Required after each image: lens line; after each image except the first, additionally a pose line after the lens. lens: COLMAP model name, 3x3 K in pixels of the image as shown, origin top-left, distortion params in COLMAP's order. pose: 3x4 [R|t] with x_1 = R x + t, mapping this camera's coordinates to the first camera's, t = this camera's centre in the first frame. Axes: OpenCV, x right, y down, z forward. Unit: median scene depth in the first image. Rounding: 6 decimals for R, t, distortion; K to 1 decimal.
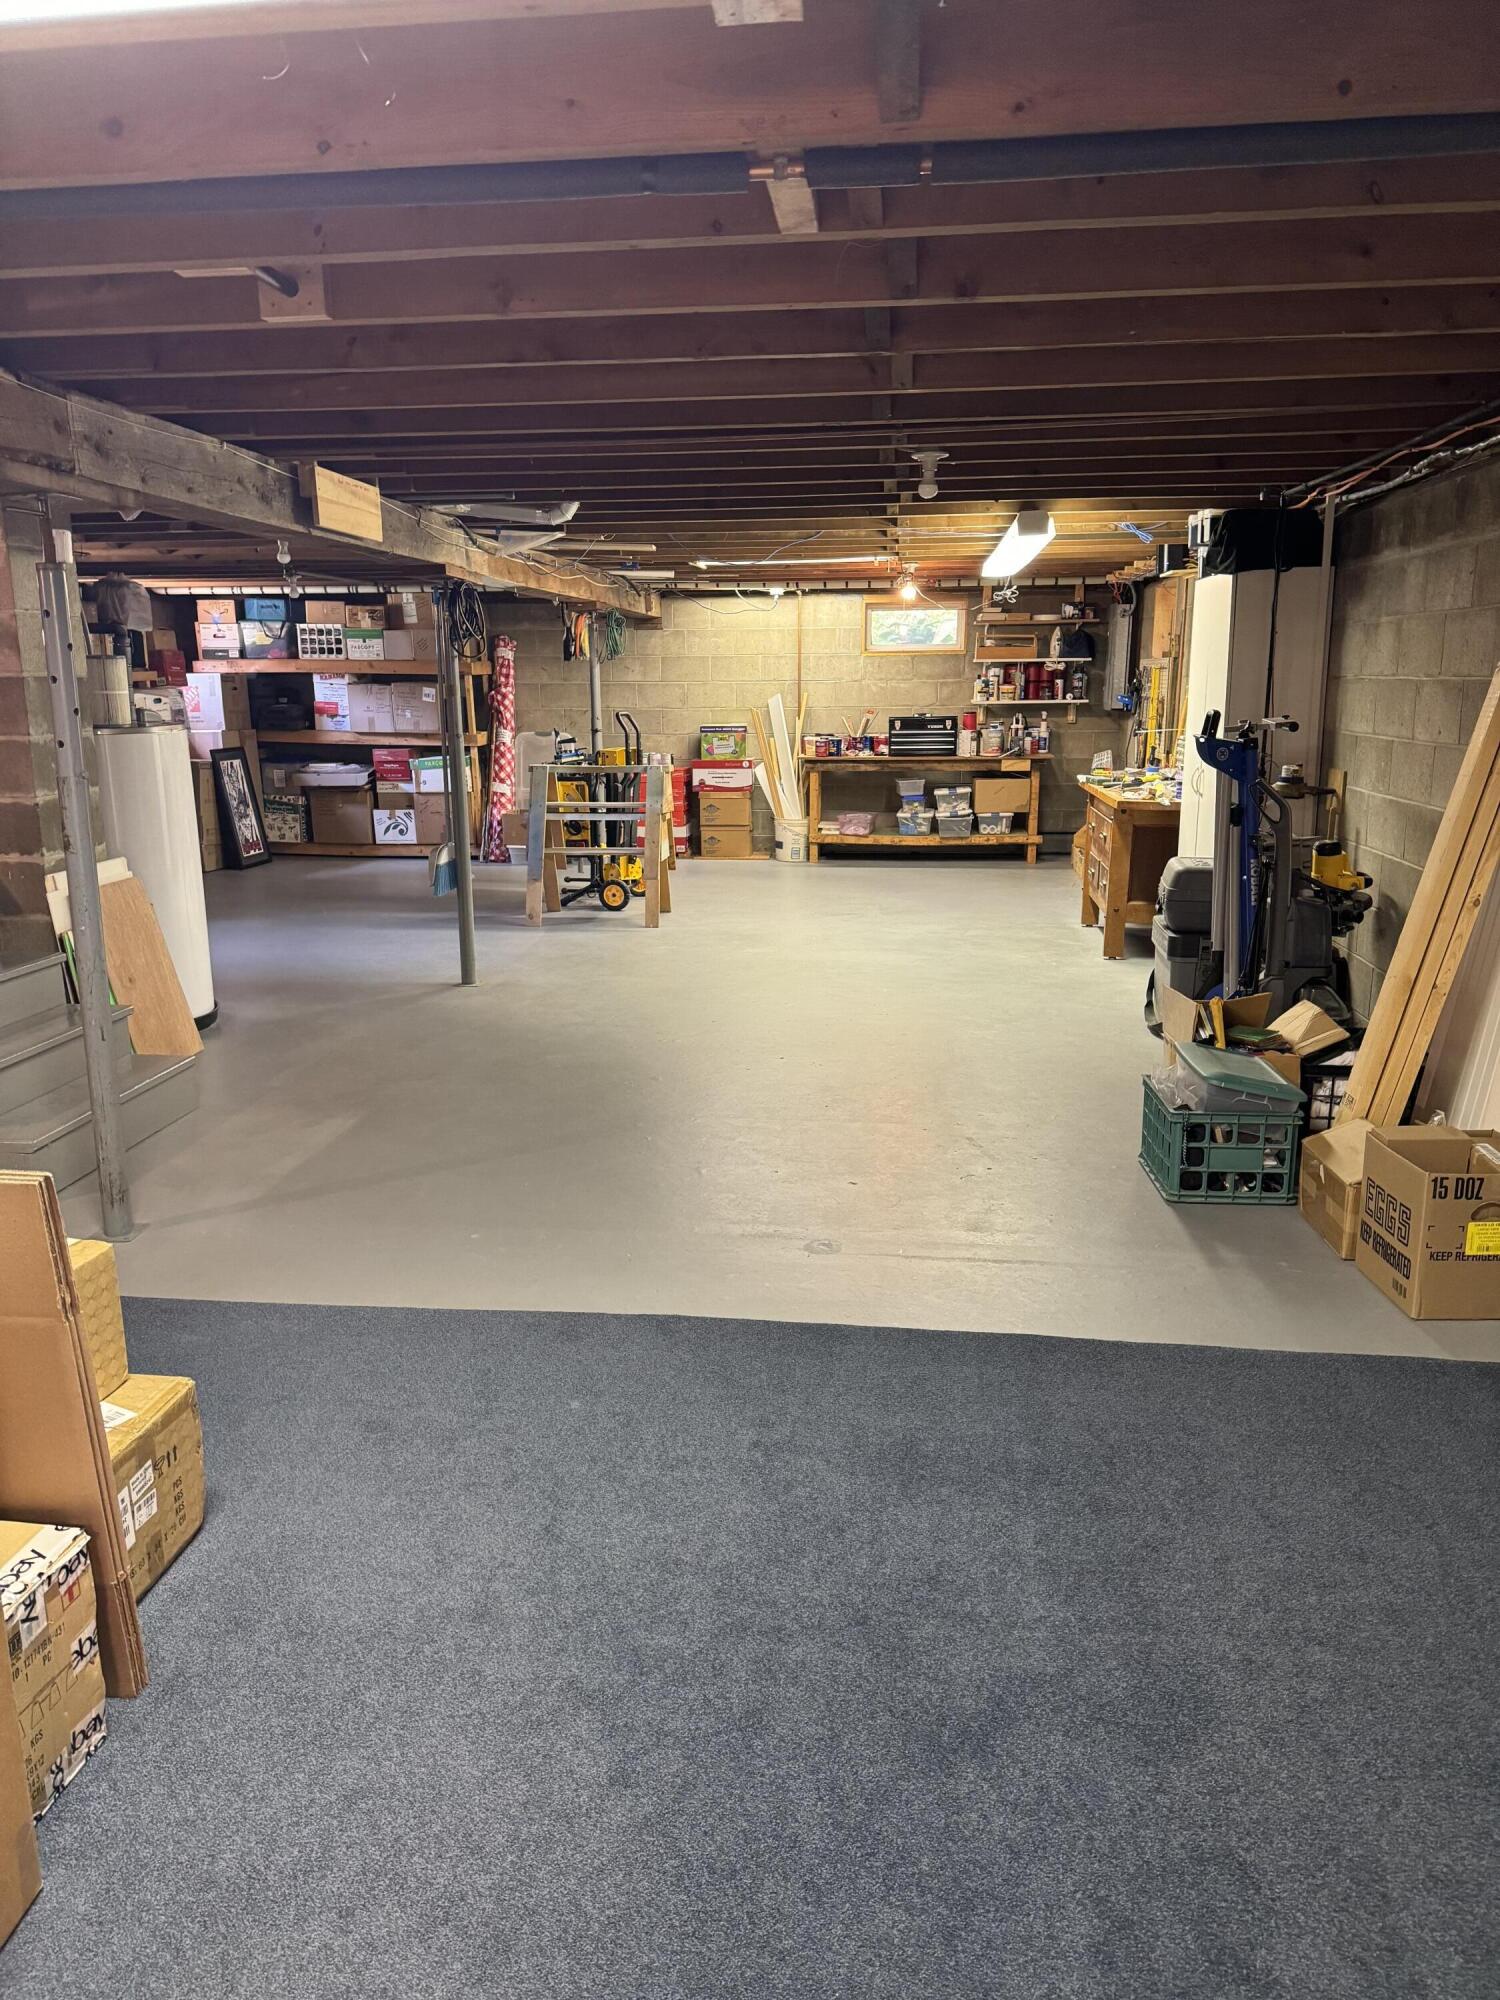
lens RADIAL K [[1399.7, 0, 744.6], [0, 1399.7, 1001.1], [0, 0, 1]] dist [0.004632, 0.000325]
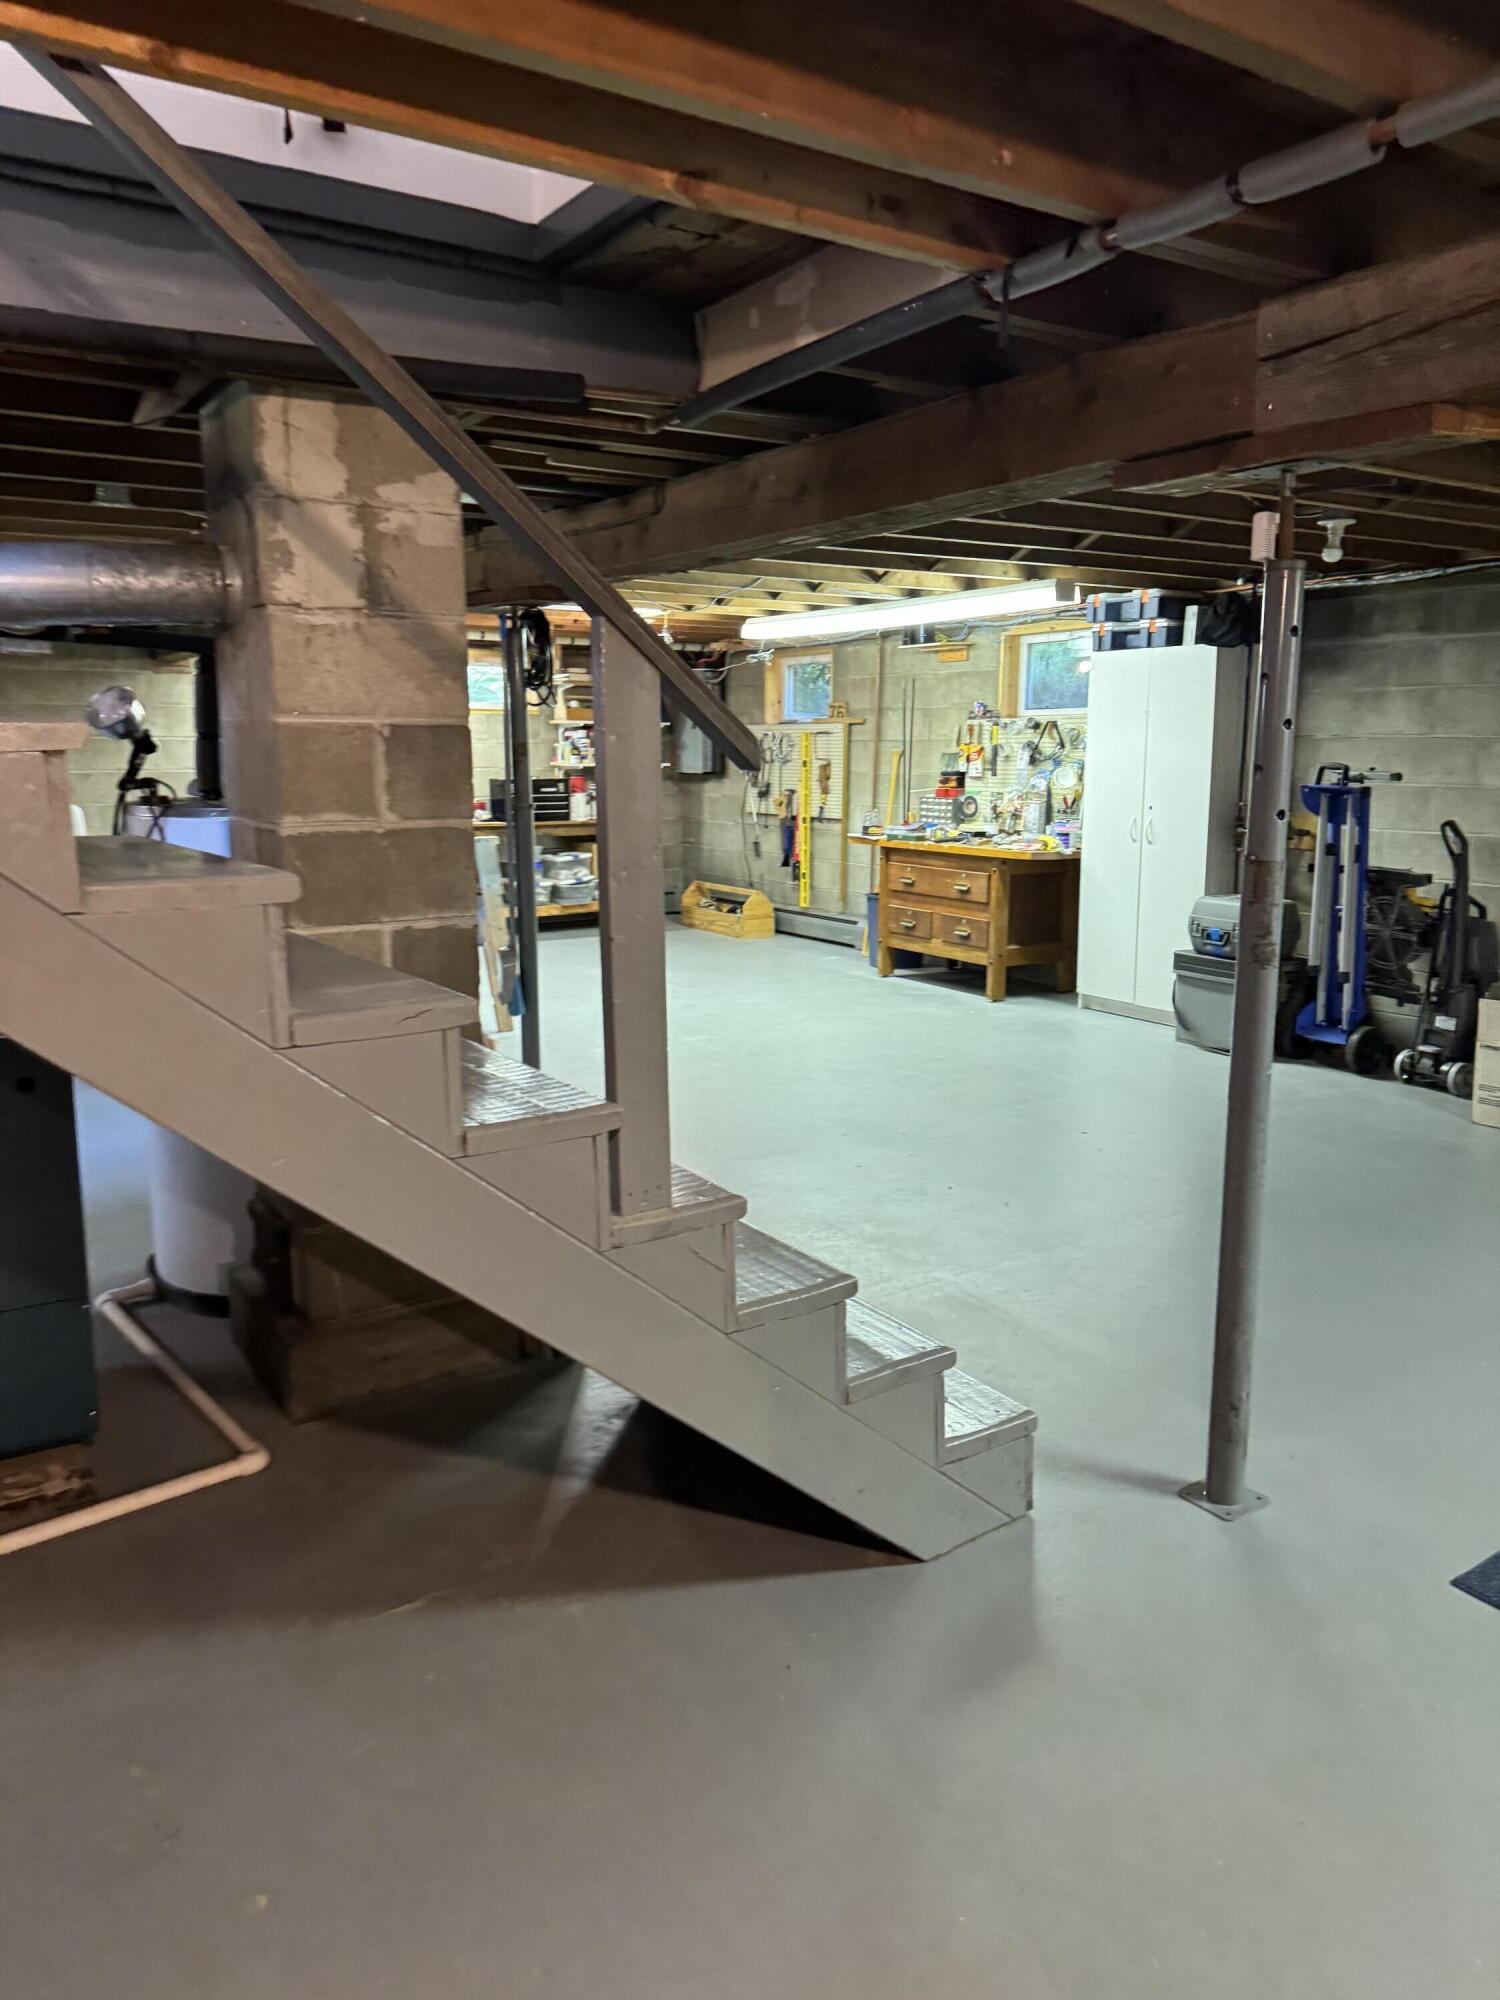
lens RADIAL K [[1399.7, 0, 745.4], [0, 1399.7, 998.4], [0, 0, 1]] dist [0.004632, 0.000325]
pose [[0.767483, -0.113225, 0.630991, -0.712271], [0.142361, 0.989805, 0.004455, -0.082503], [-0.625063, 0.086410, 0.775777, 0.387395]]
